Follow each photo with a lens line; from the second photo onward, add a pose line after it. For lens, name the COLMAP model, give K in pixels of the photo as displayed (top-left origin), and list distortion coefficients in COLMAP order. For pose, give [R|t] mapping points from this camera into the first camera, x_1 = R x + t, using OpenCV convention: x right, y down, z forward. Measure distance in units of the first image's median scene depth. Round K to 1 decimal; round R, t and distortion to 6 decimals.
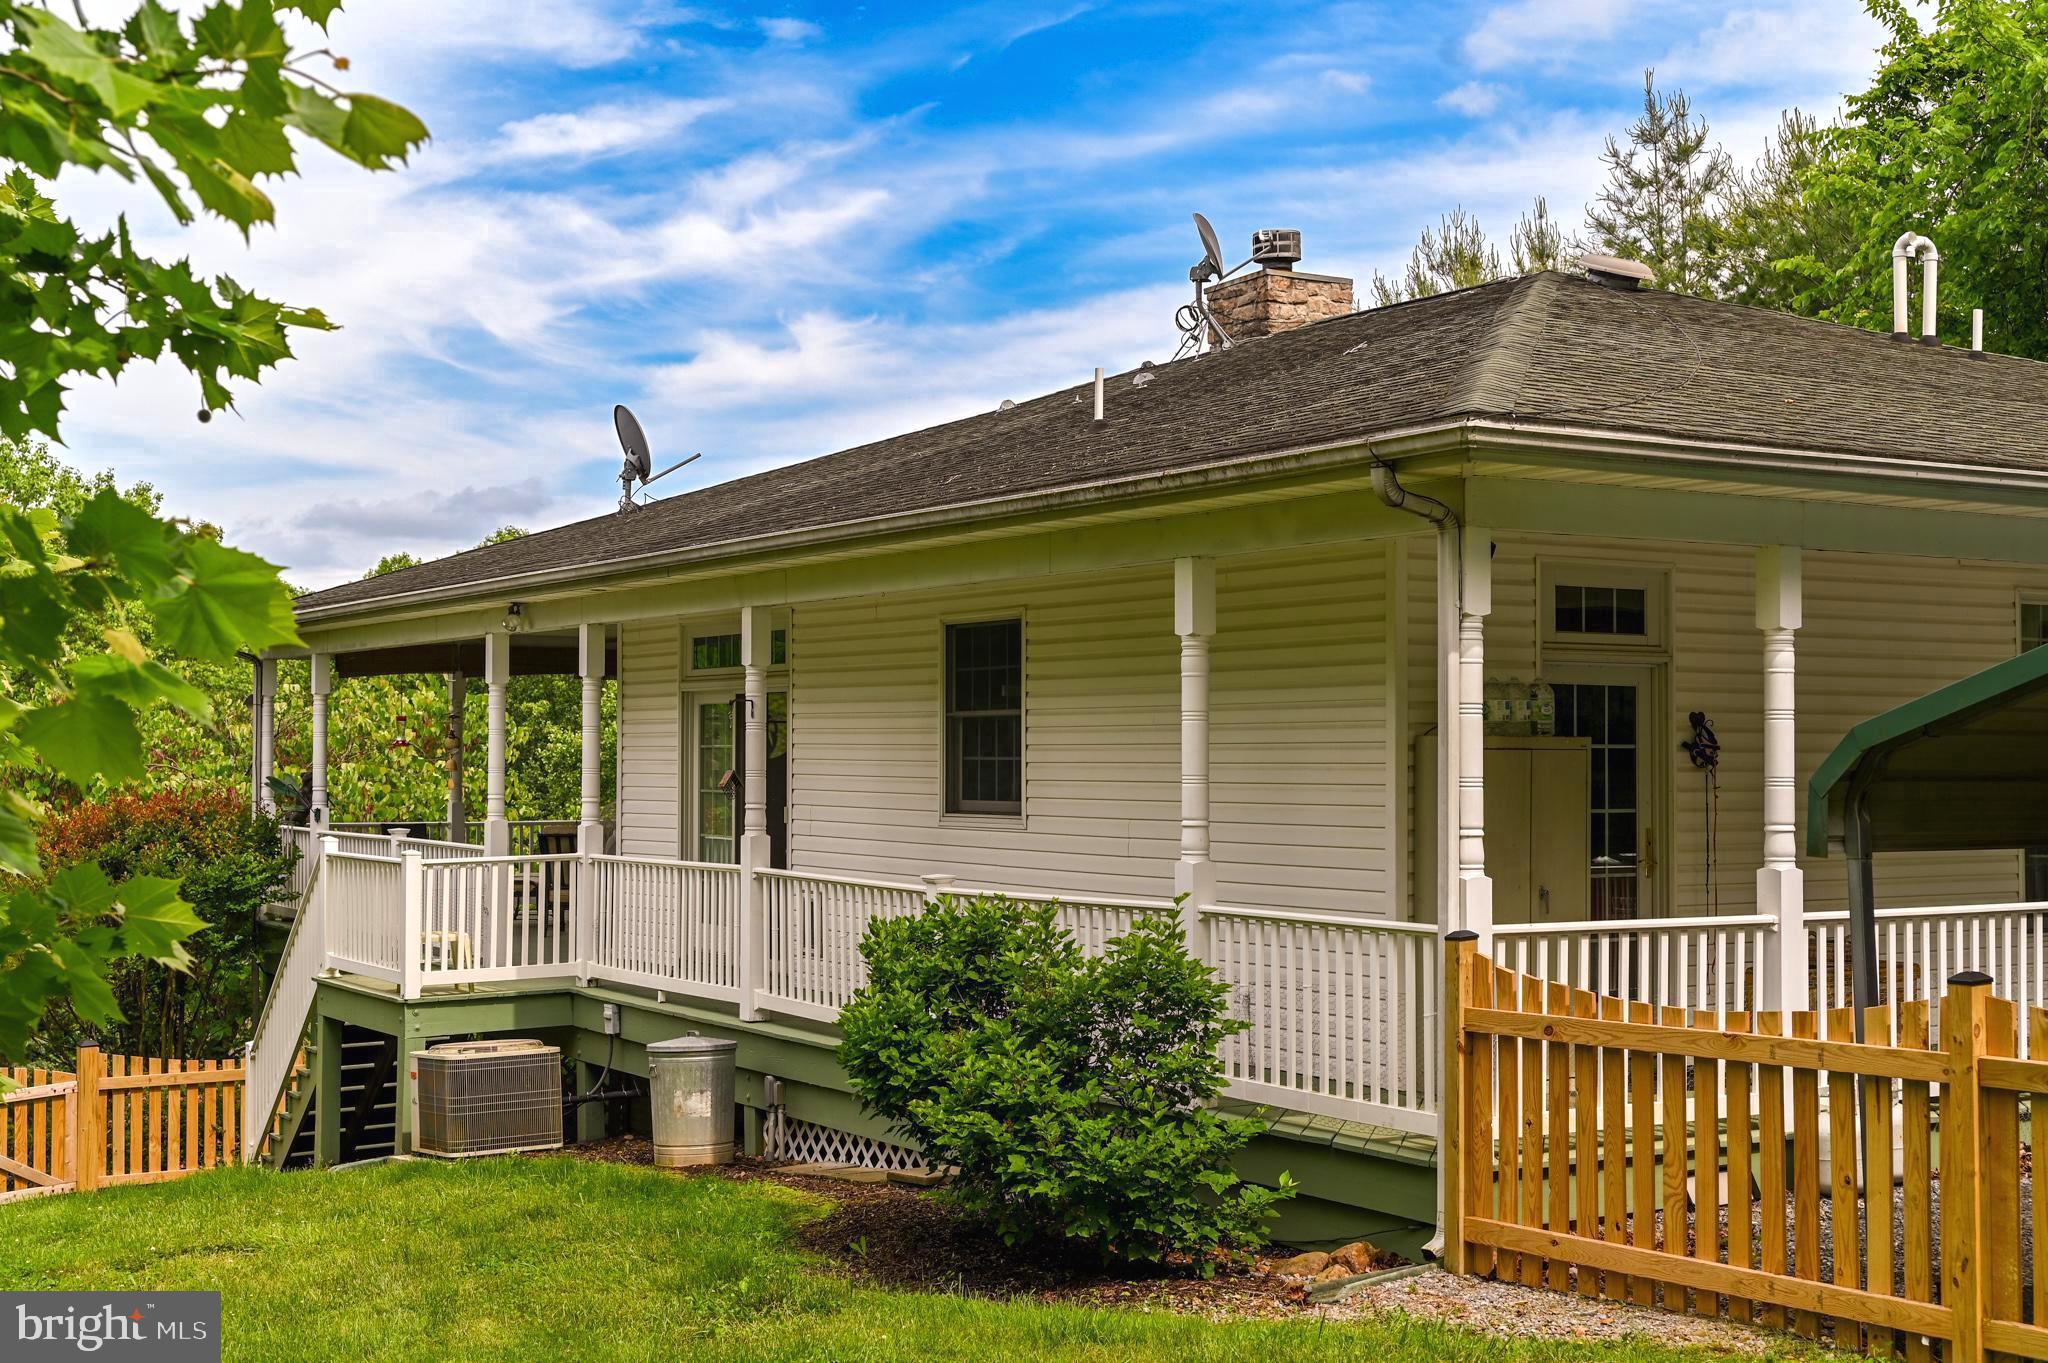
lens RADIAL K [[2666.1, 0, 1032.0], [0, 2666.1, 678.2], [0, 0, 1]] dist [0.000468, 0.000000]
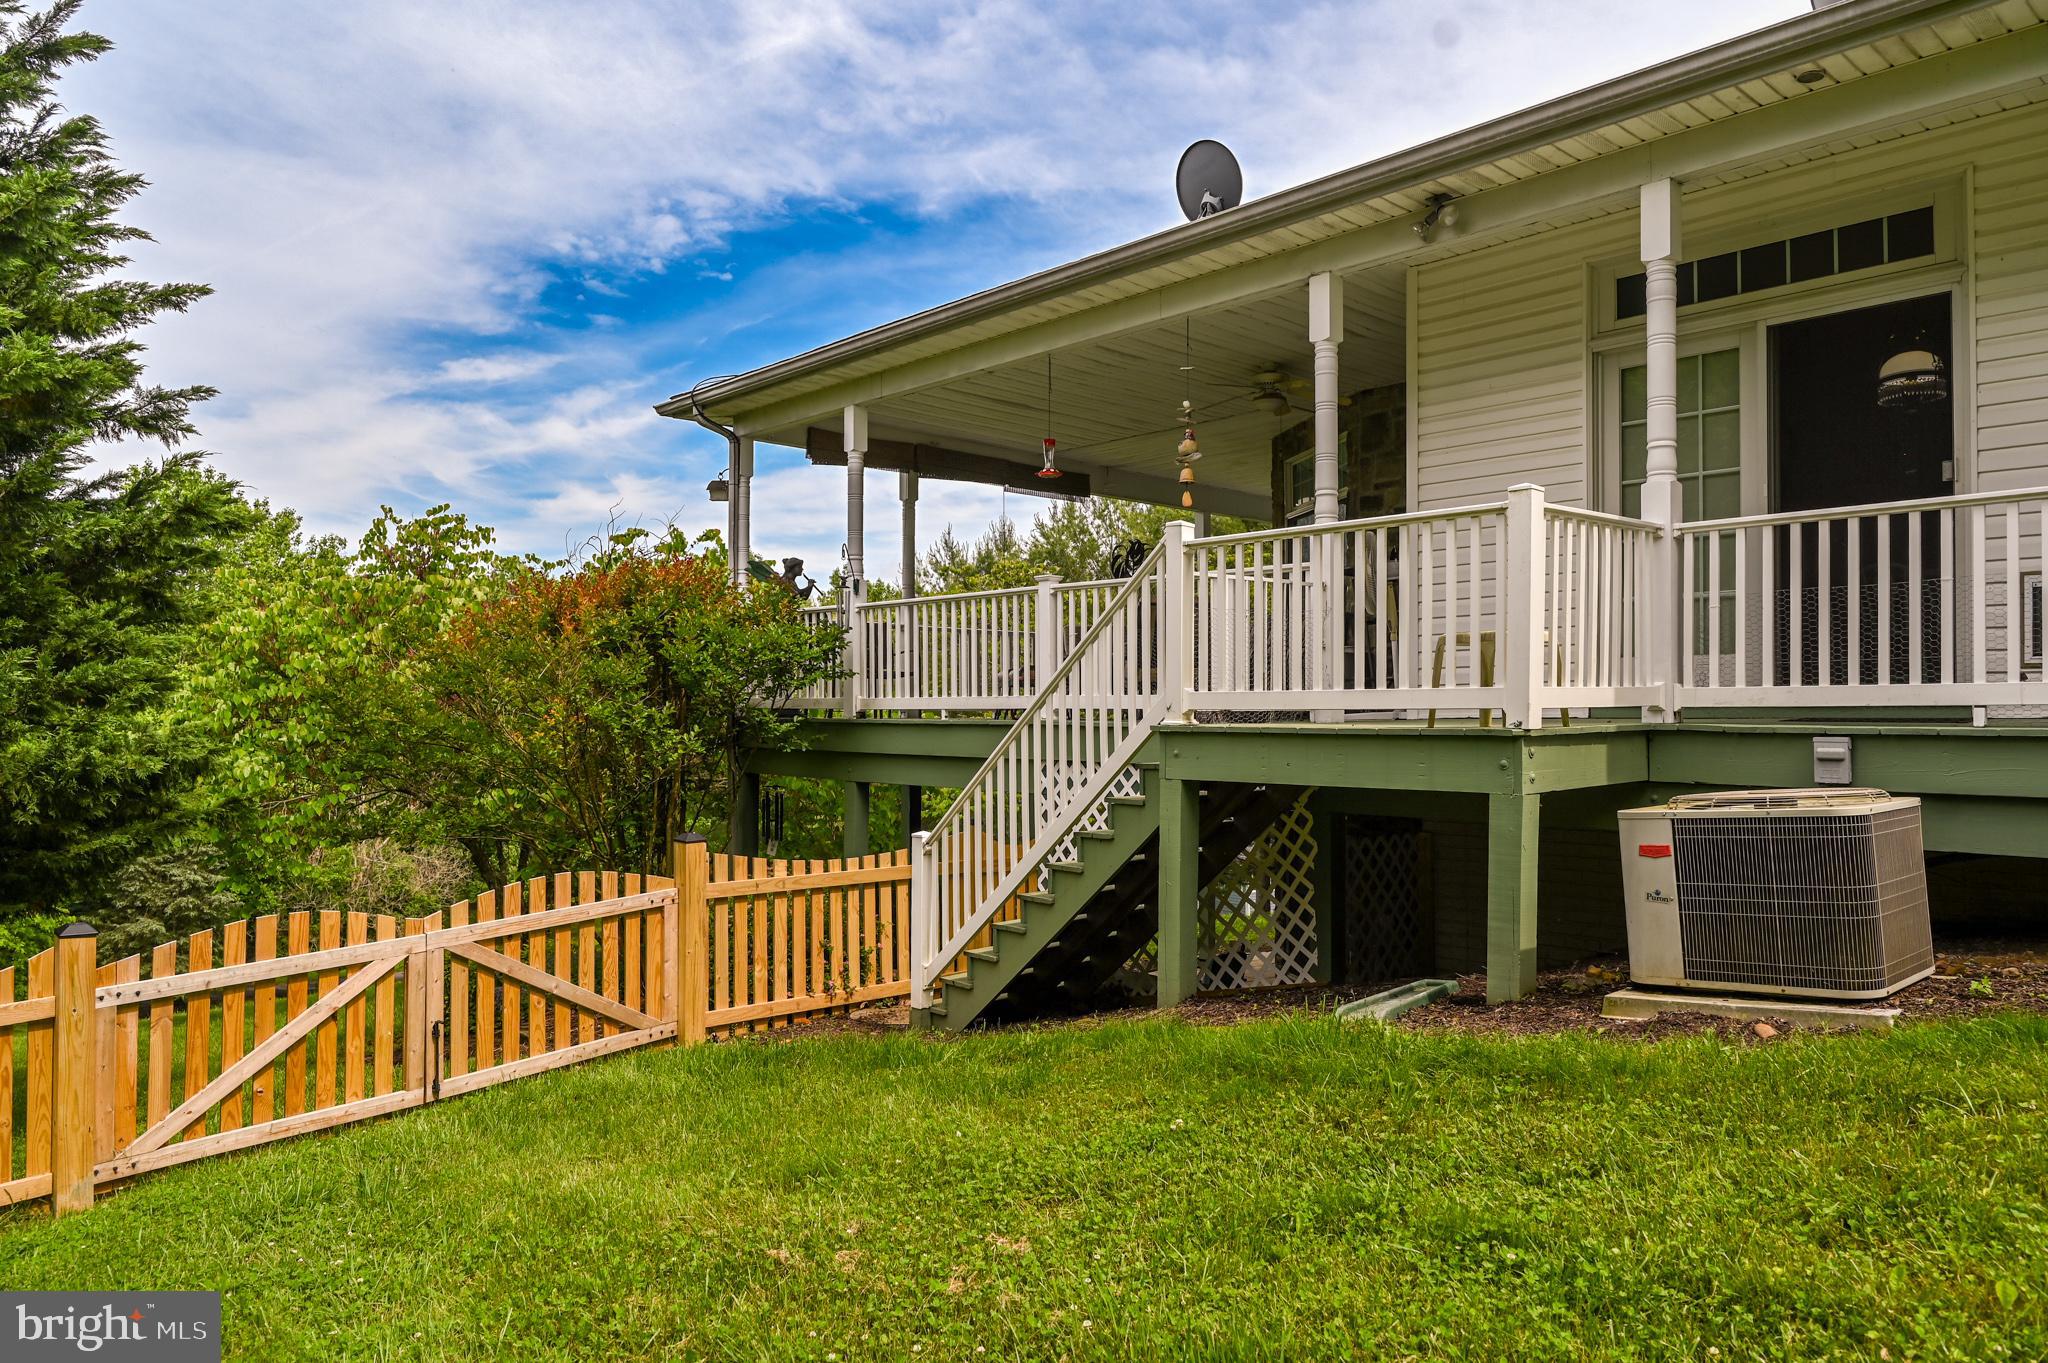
lens RADIAL K [[1423.8, 0, 1008.5], [0, 1423.8, 702.3], [0, 0, 1]] dist [-0.013290, -0.001112]
pose [[0.982758, 0.005028, 0.184826, -0.336280], [-0.007849, 0.999864, 0.014529, 0.090951], [-0.184727, -0.015730, 0.982664, 0.581363]]
